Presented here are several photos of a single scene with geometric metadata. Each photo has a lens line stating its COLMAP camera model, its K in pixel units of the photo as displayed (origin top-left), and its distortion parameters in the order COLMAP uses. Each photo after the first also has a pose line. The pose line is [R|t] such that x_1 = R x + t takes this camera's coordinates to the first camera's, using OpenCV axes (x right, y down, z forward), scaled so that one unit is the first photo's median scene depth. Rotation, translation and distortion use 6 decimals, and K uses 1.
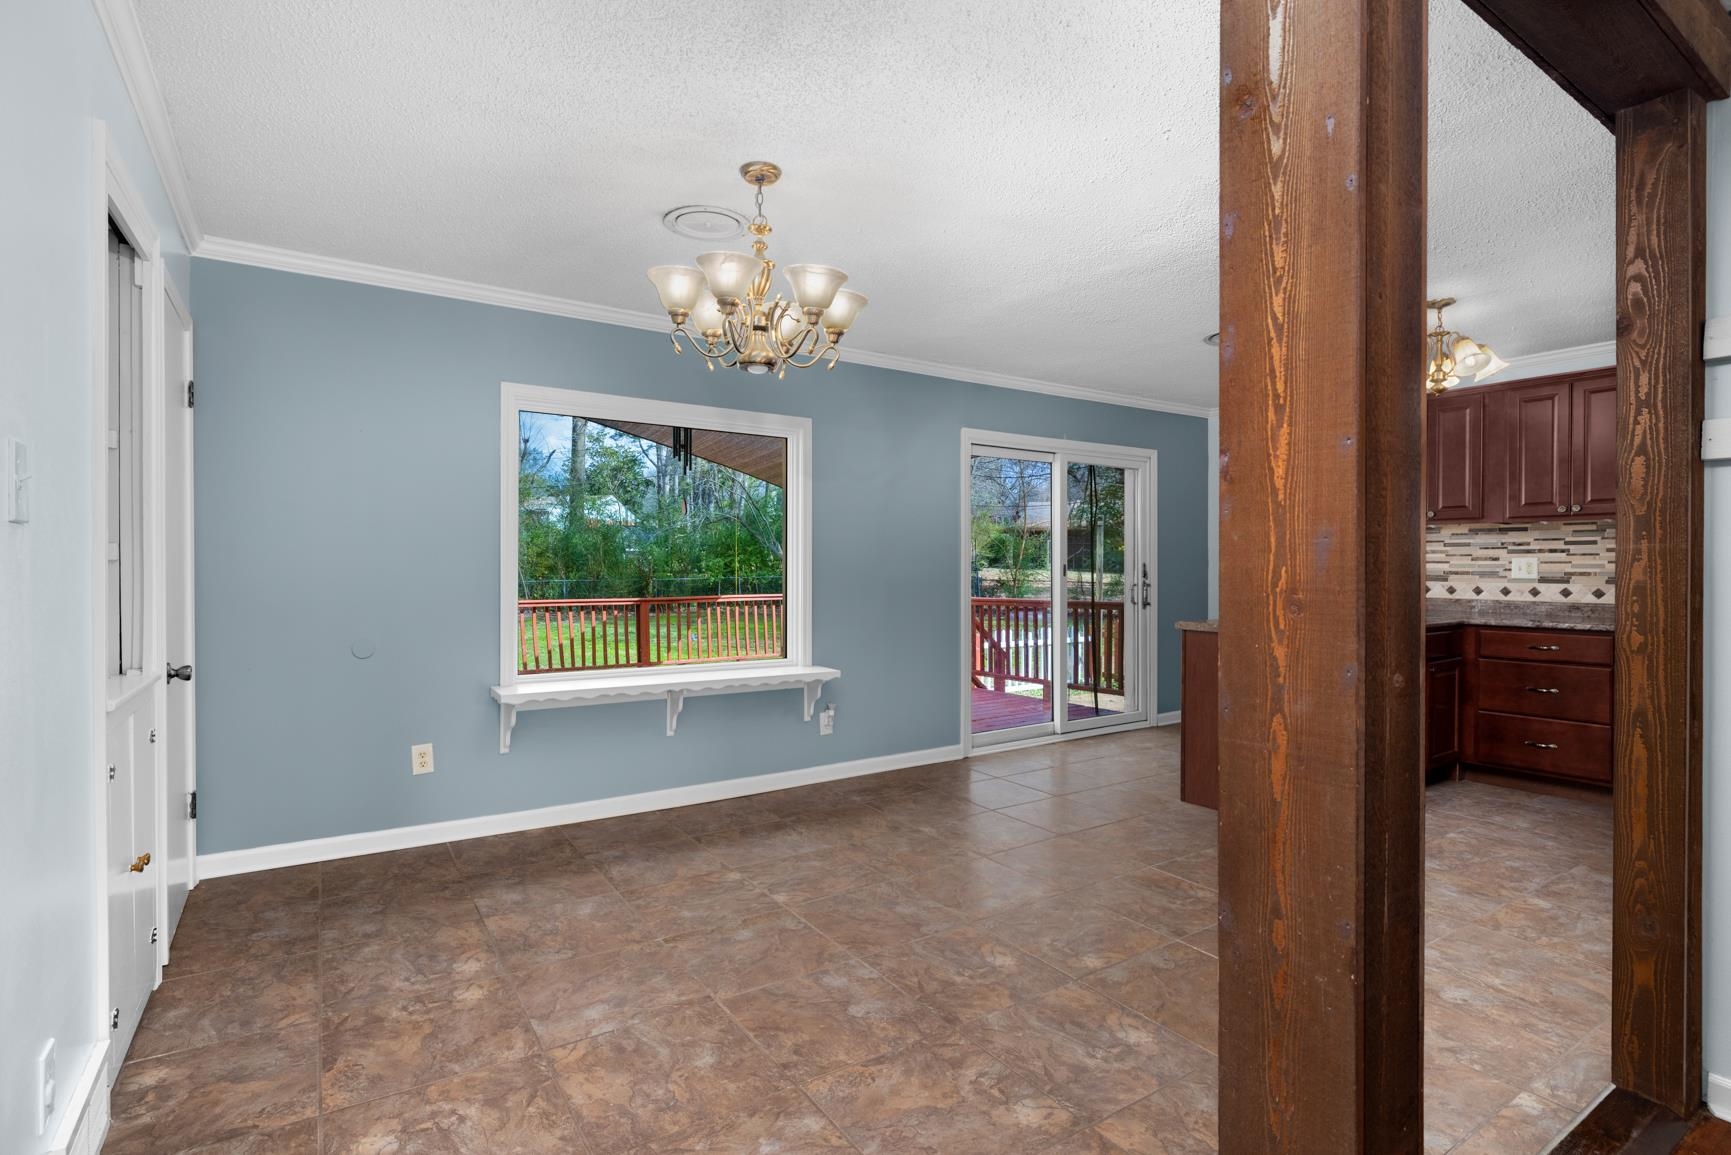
lens RADIAL K [[840.1, 0, 867.3], [0, 840.1, 575.5], [0, 0, 1]] dist [-0.003846, 0.000923]
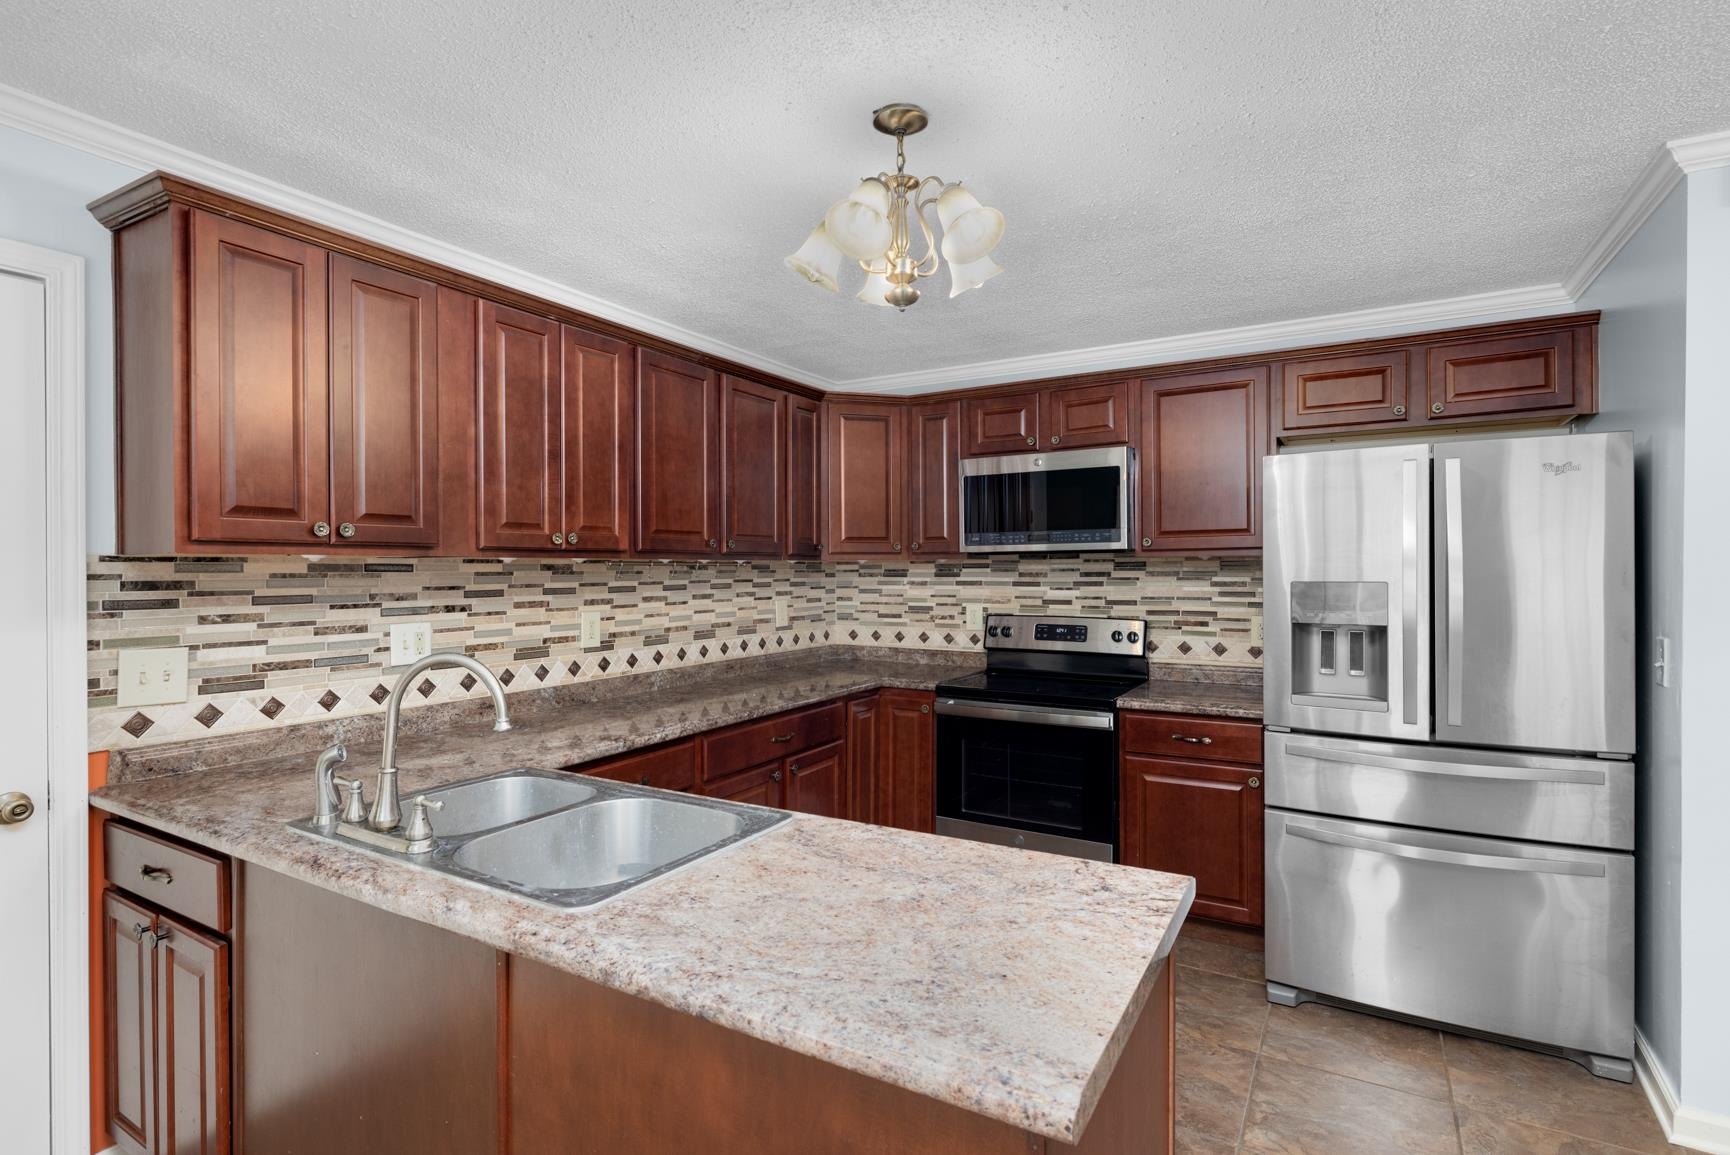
lens RADIAL K [[839.6, 0, 867.3], [0, 839.6, 572.8], [0, 0, 1]] dist [-0.003846, 0.000923]
pose [[-0.436107, -0.004729, 0.899882, 0.334054], [0.014521, 0.999819, 0.012292, -0.092048], [-0.899778, 0.018428, -0.435960, 1.635429]]
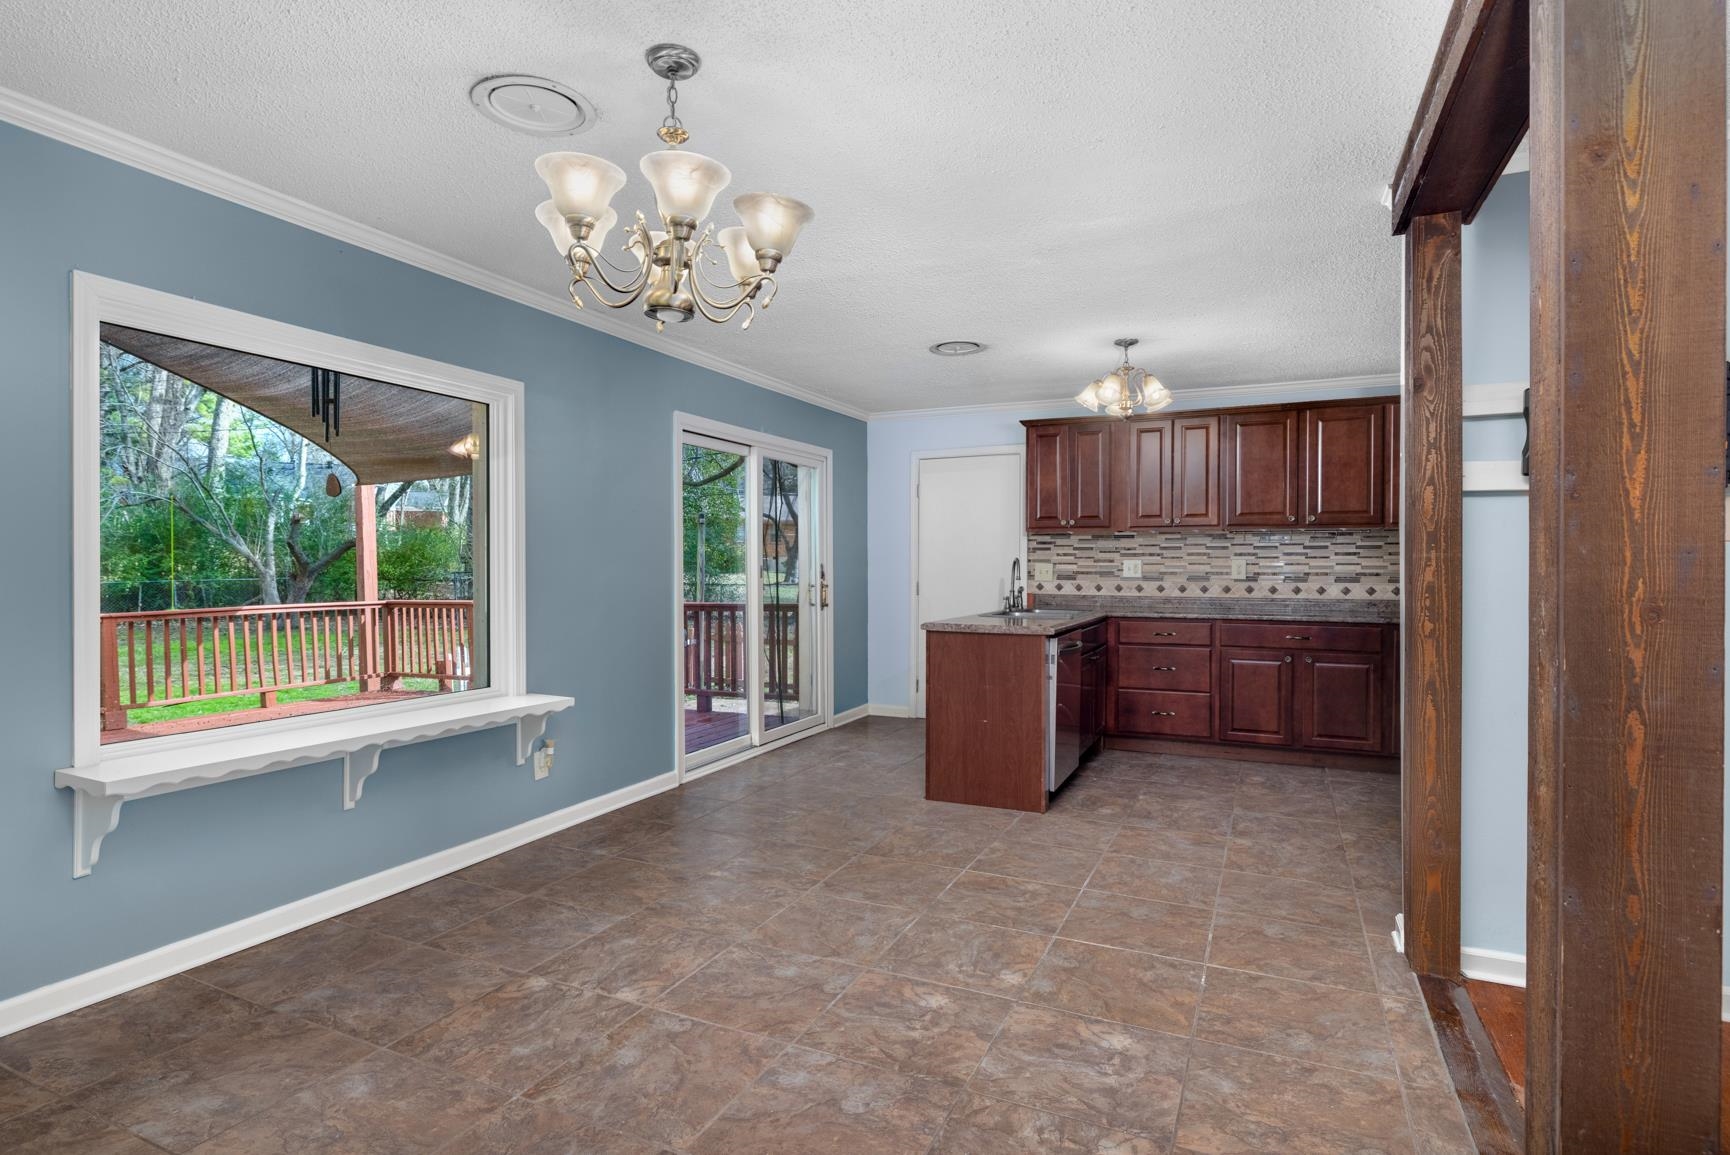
lens RADIAL K [[879.7, 0, 868.3], [0, 879.7, 575.0], [0, 0, 1]] dist [-0.004072, 0.001367]
pose [[0.852289, -0.006696, 0.523029, -0.350880], [0.006367, 0.999977, 0.002426, -0.008620], [-0.523033, 0.001262, 0.852311, 0.191931]]
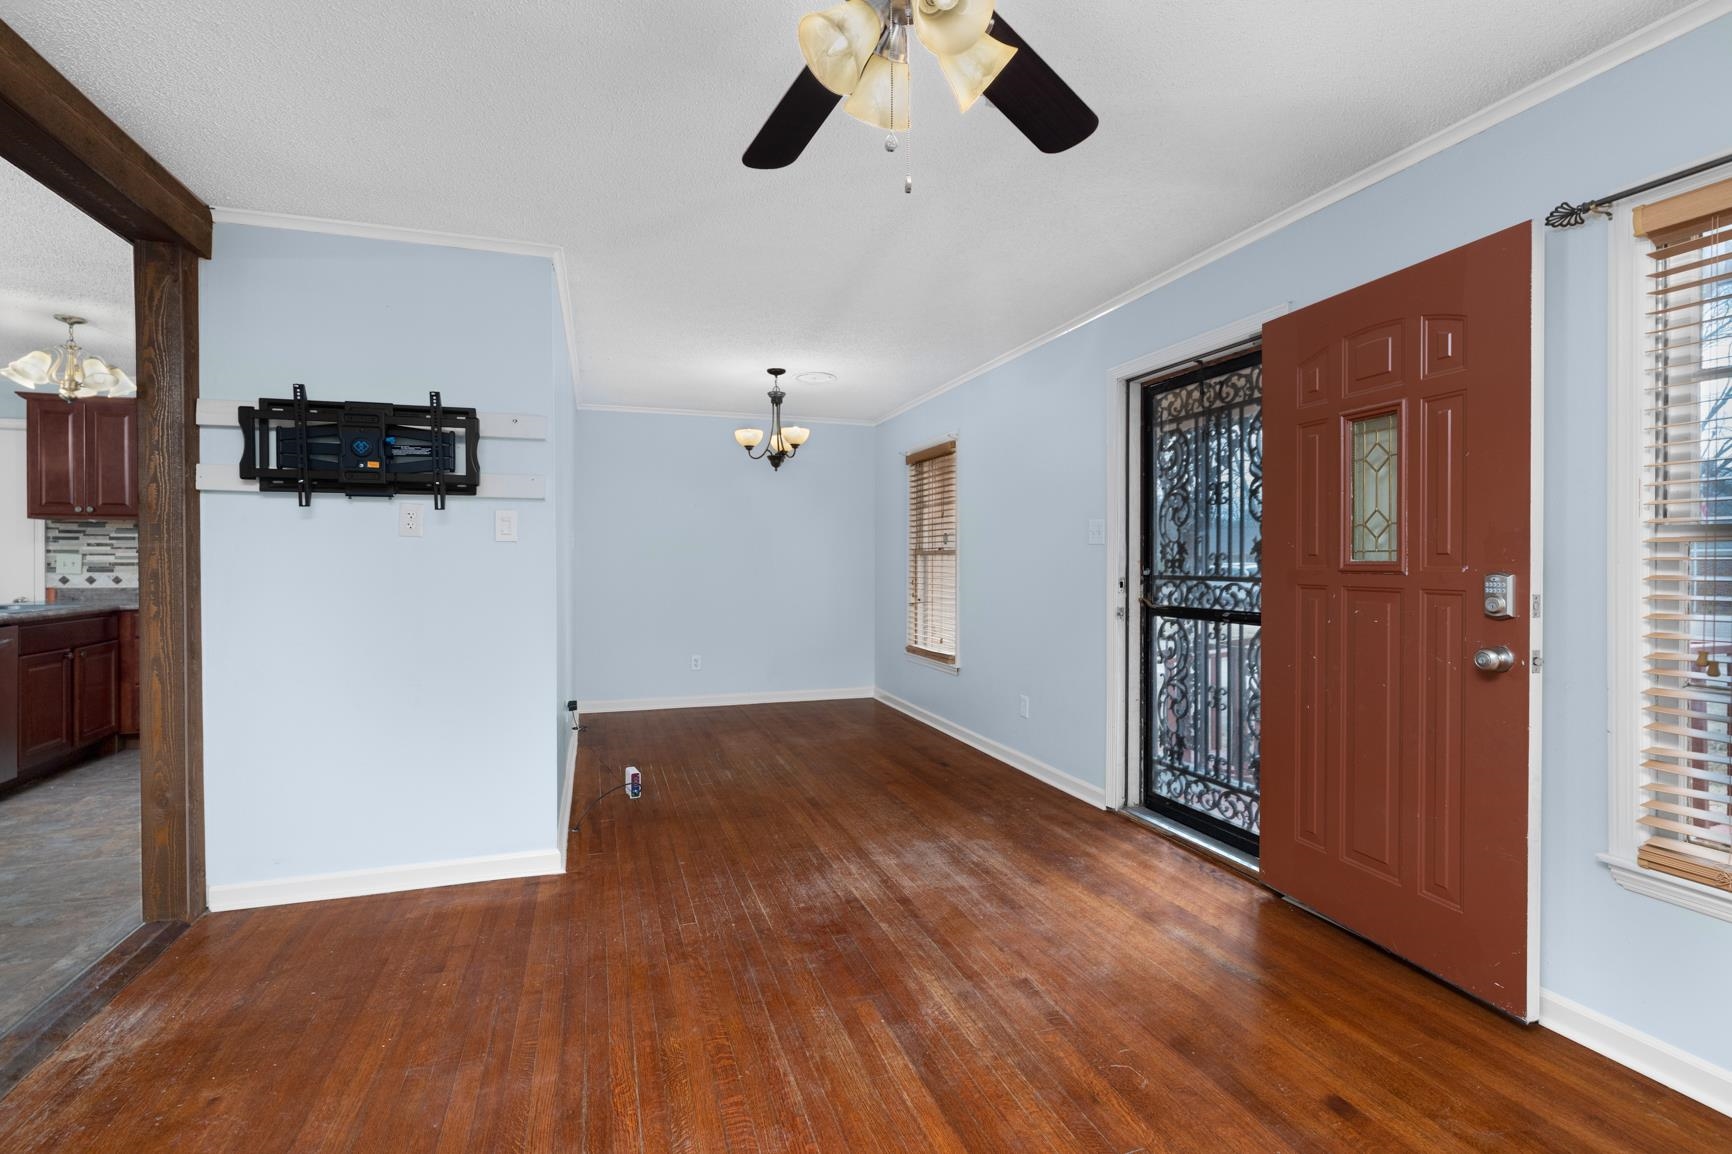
lens RADIAL K [[791.9, 0, 857.6], [0, 791.9, 559.5], [0, 0, 1]] dist [-0.005403, 0.001092]
pose [[0.274087, -0.006325, 0.961684, -0.040076], [0.013895, 0.999900, 0.002616, 0.002269], [-0.961605, 0.012645, 0.274147, -0.360293]]
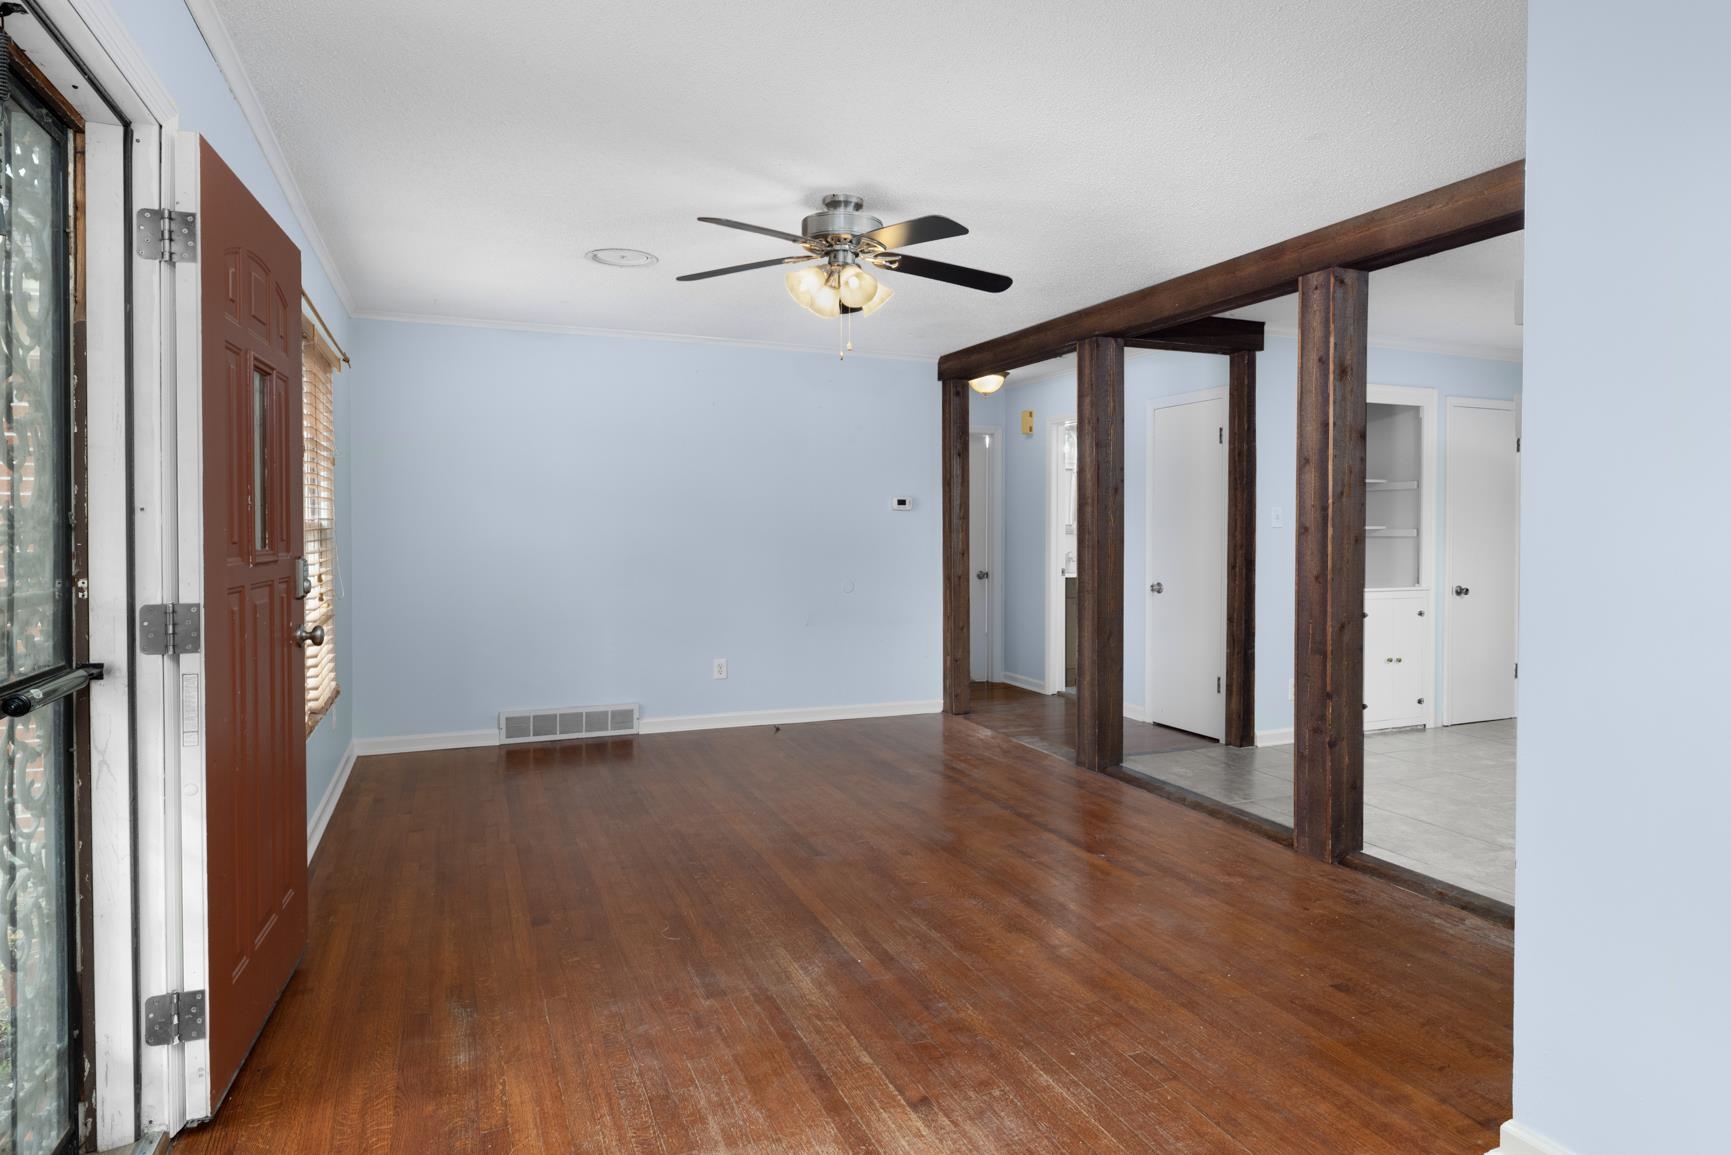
lens RADIAL K [[998.5, 0, 865.2], [0, 998.5, 565.7], [0, 0, 1]] dist [0.000261, 0.000028]
pose [[-0.205211, 0.029591, -0.978270, 1.640959], [-0.016573, 0.999294, 0.033703, -0.009037], [0.978577, 0.023129, -0.204576, 0.025648]]
